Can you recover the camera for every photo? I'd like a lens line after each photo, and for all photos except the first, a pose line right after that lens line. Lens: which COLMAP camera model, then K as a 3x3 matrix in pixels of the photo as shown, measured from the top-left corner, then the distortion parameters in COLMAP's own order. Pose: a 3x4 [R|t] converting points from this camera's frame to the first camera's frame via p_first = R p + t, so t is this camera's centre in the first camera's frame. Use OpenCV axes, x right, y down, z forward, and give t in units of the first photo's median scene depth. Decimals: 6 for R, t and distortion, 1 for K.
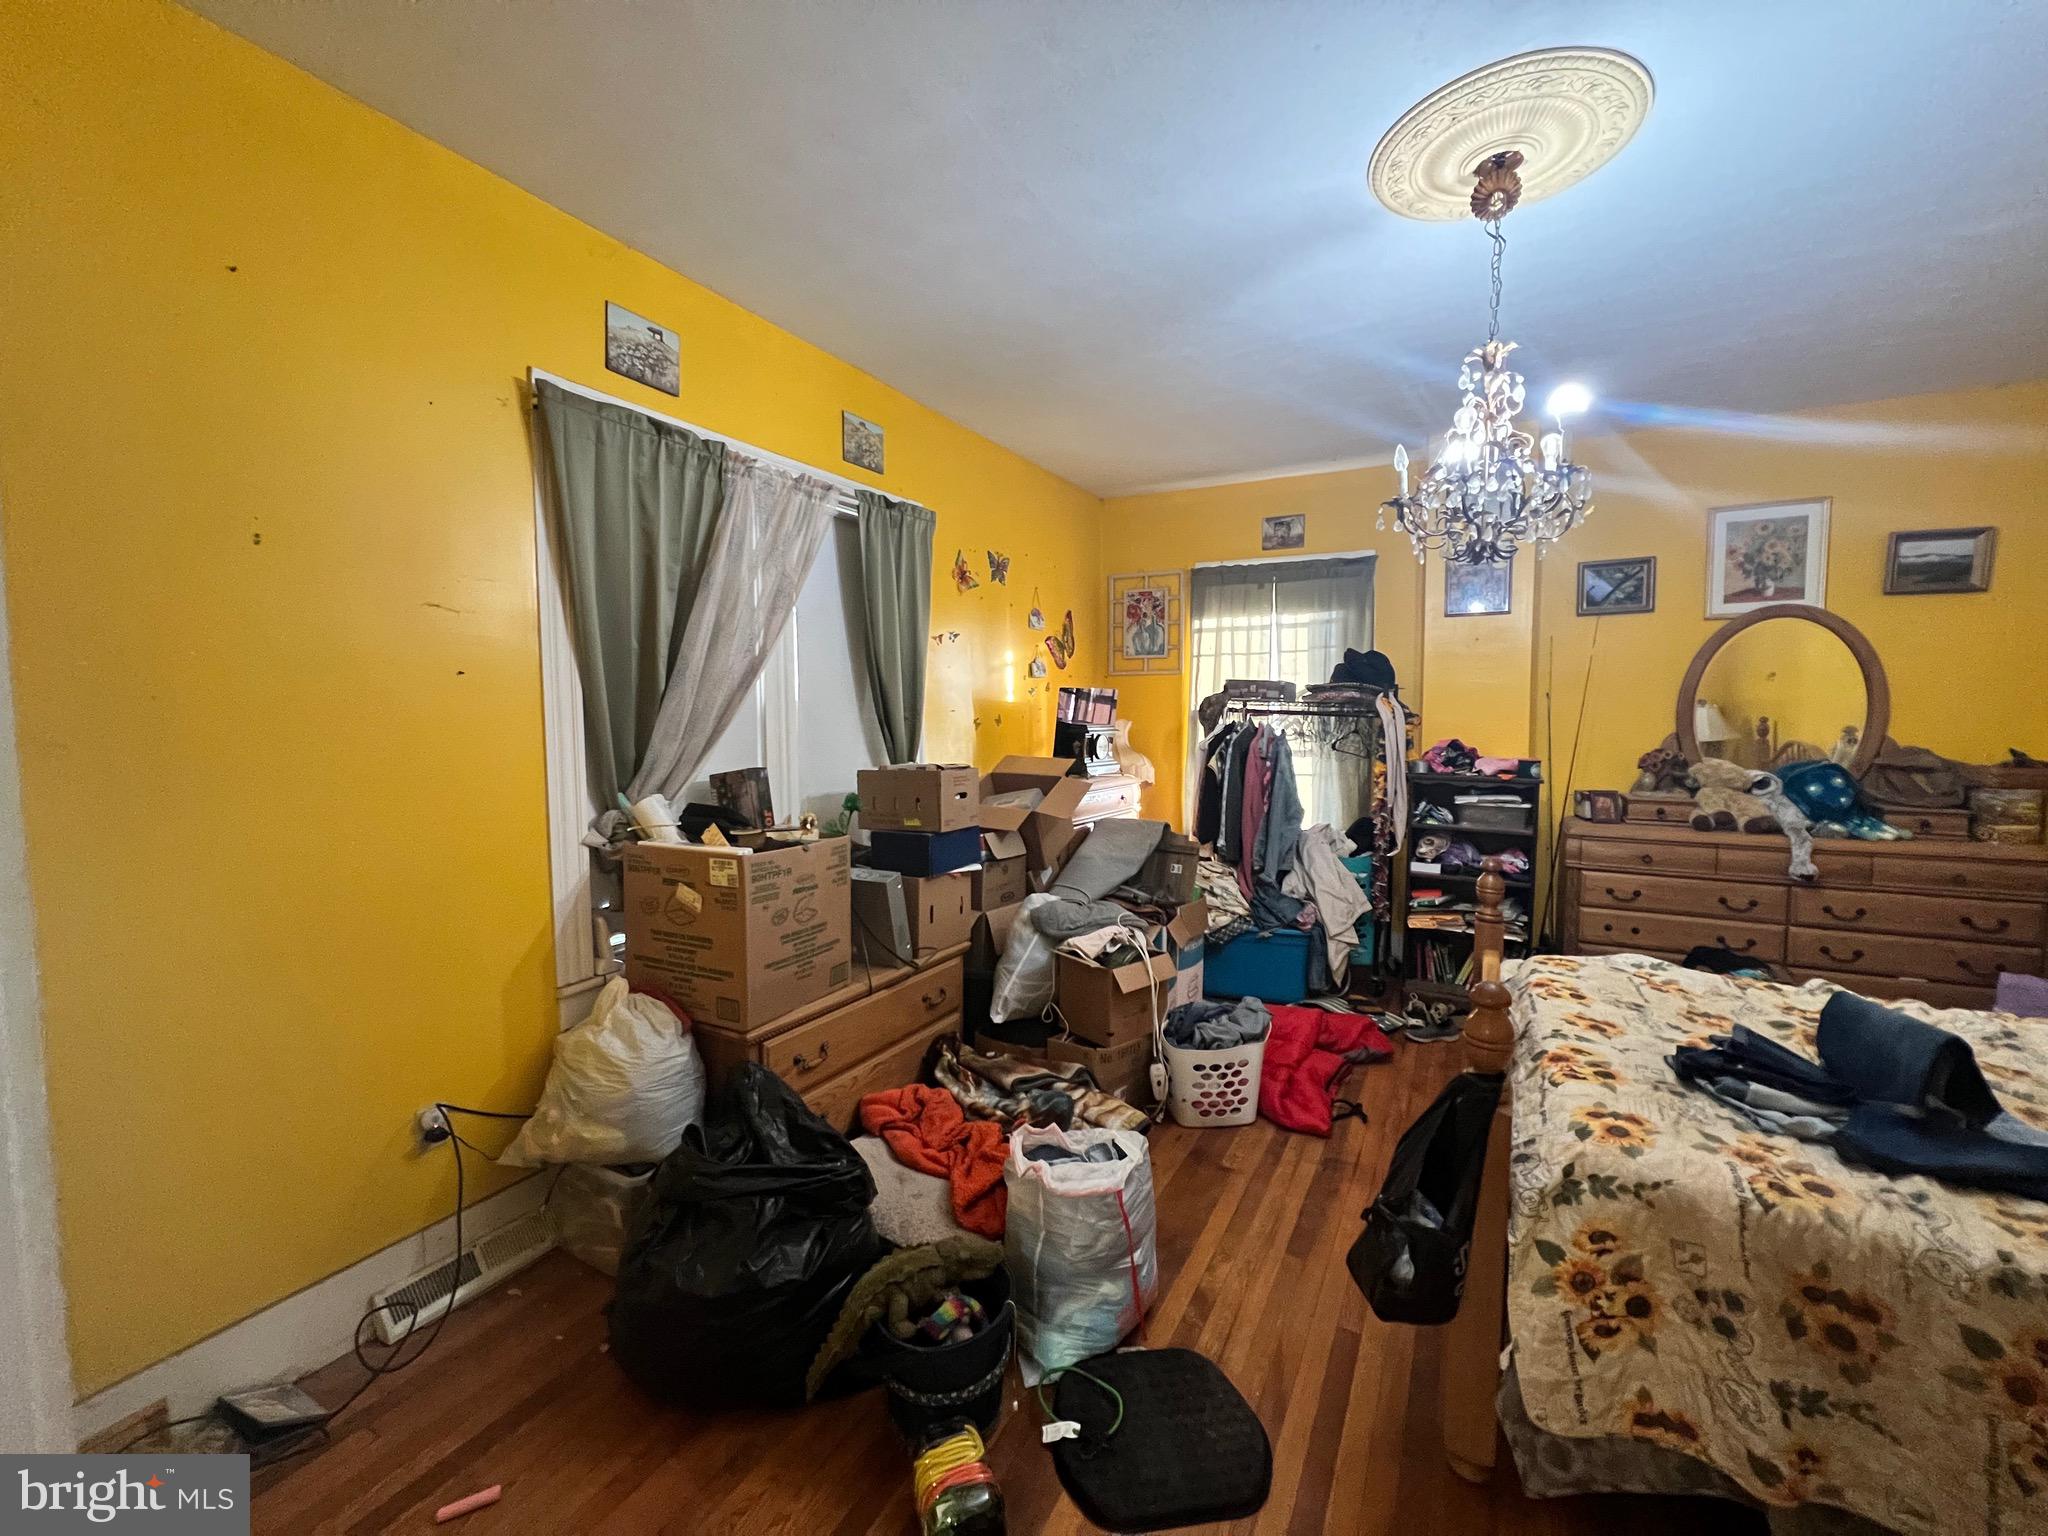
lens RADIAL K [[818.9, 0, 1020.8], [0, 818.9, 760.5], [0, 0, 1]] dist [0.002092, 0.000466]
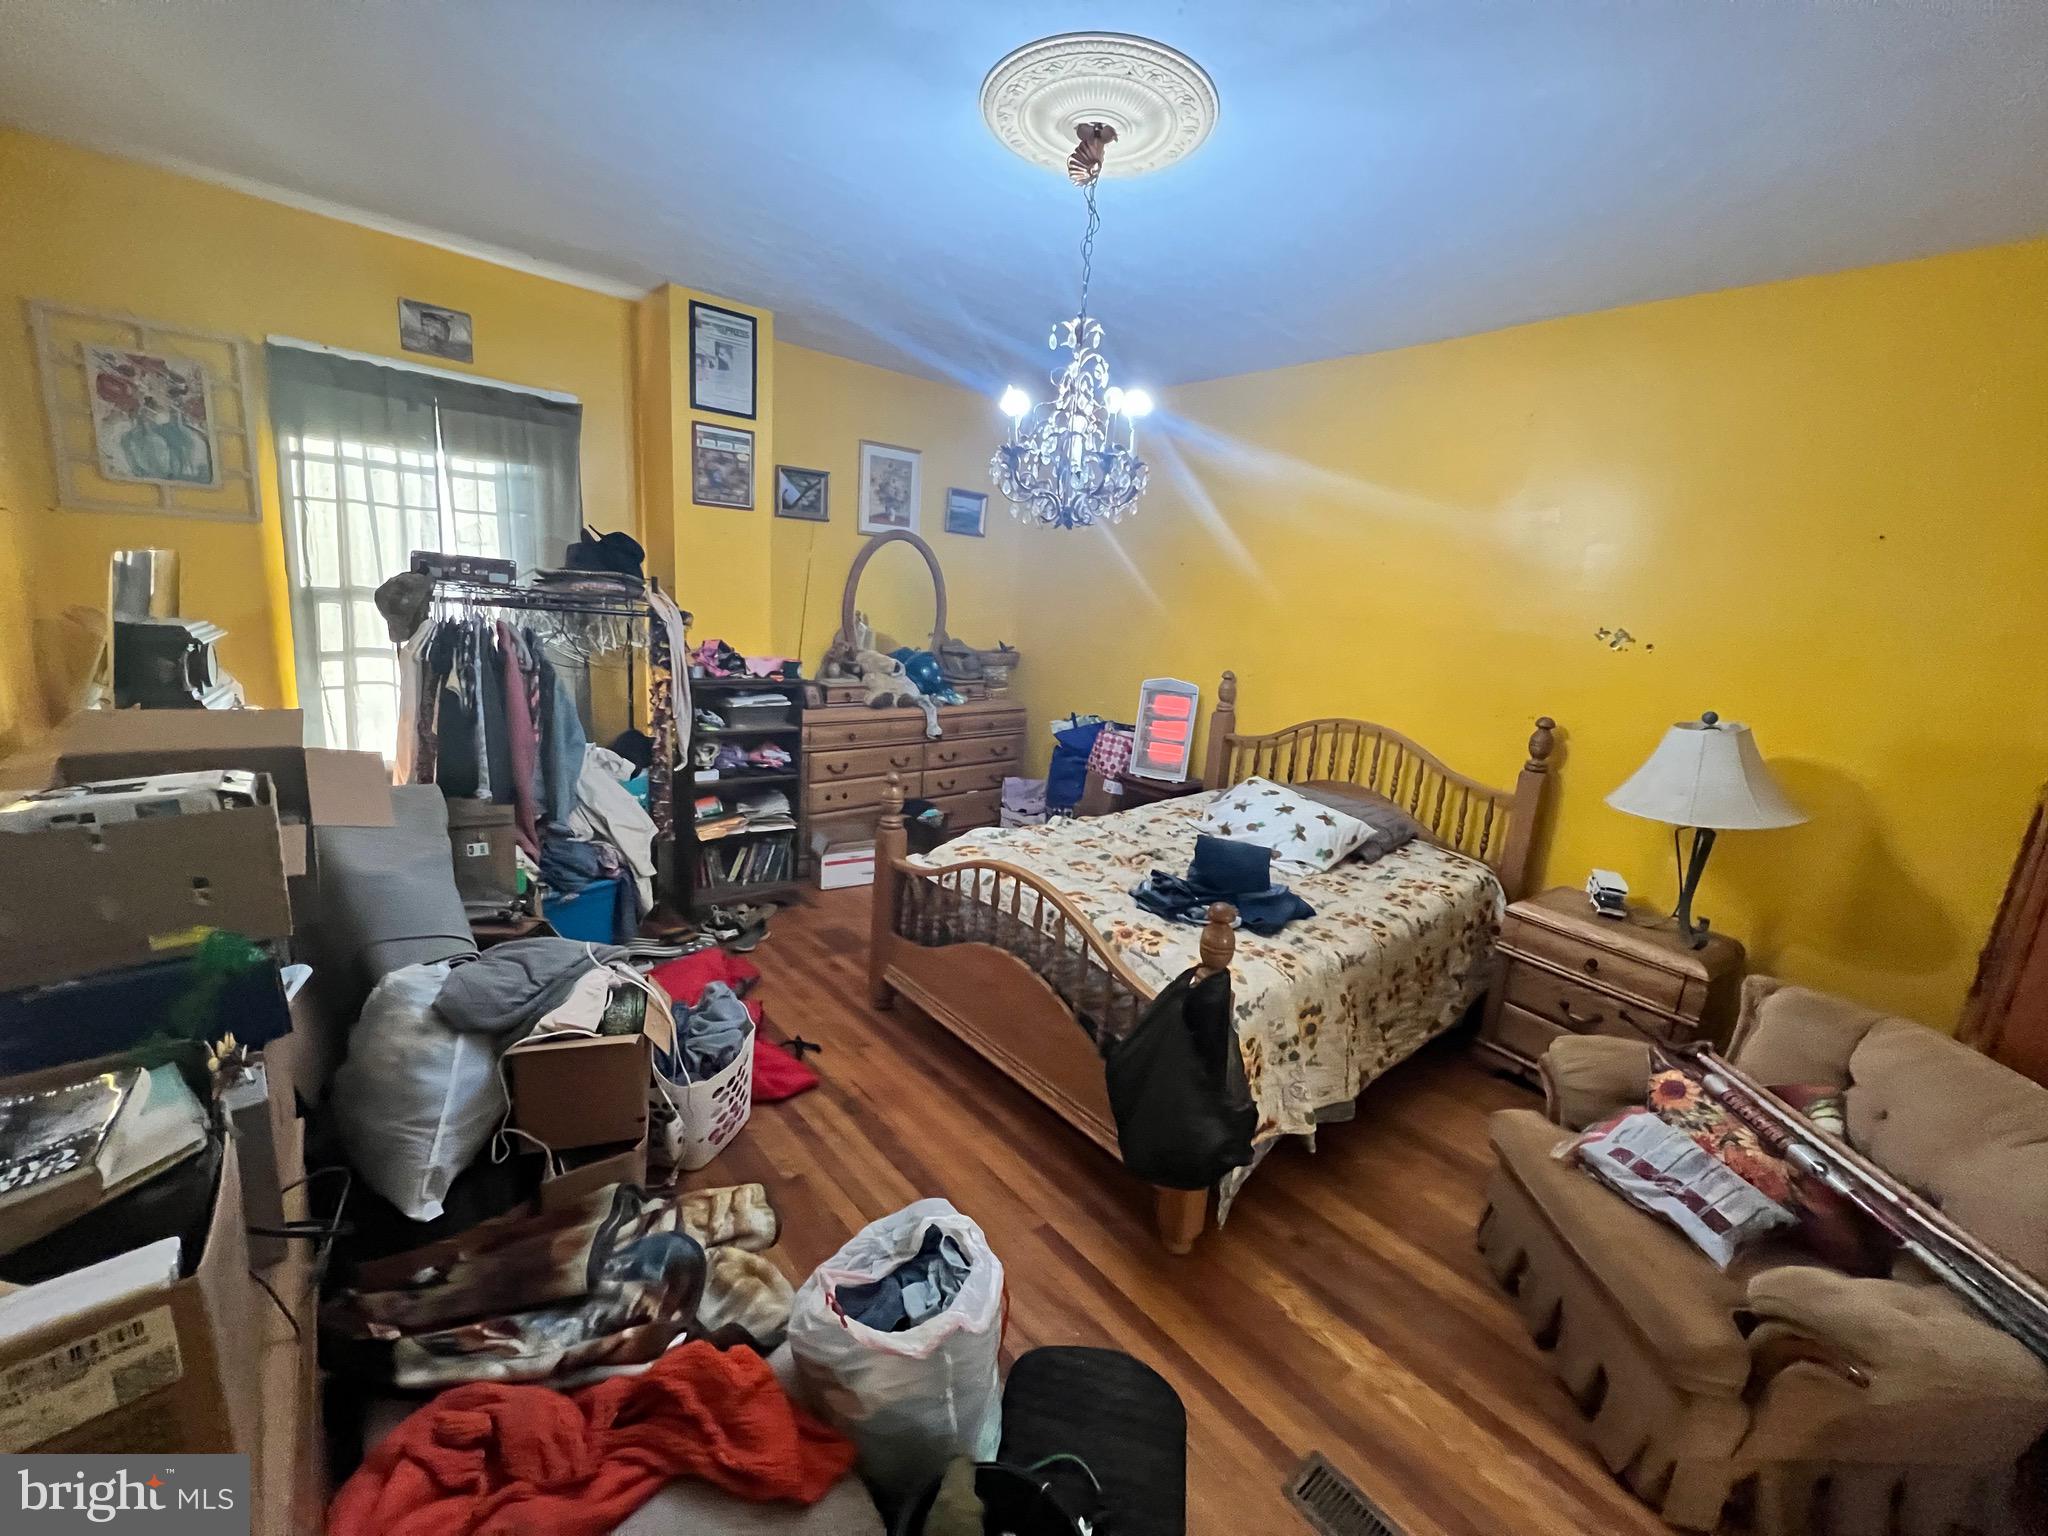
lens RADIAL K [[818.9, 0, 1020.8], [0, 818.9, 760.5], [0, 0, 1]] dist [0.002092, 0.000466]
pose [[0.338860, -0.171876, 0.925004, -0.268906], [-0.013899, 0.982150, 0.187586, -0.073402], [-0.940734, -0.076422, 0.330423, 0.346267]]
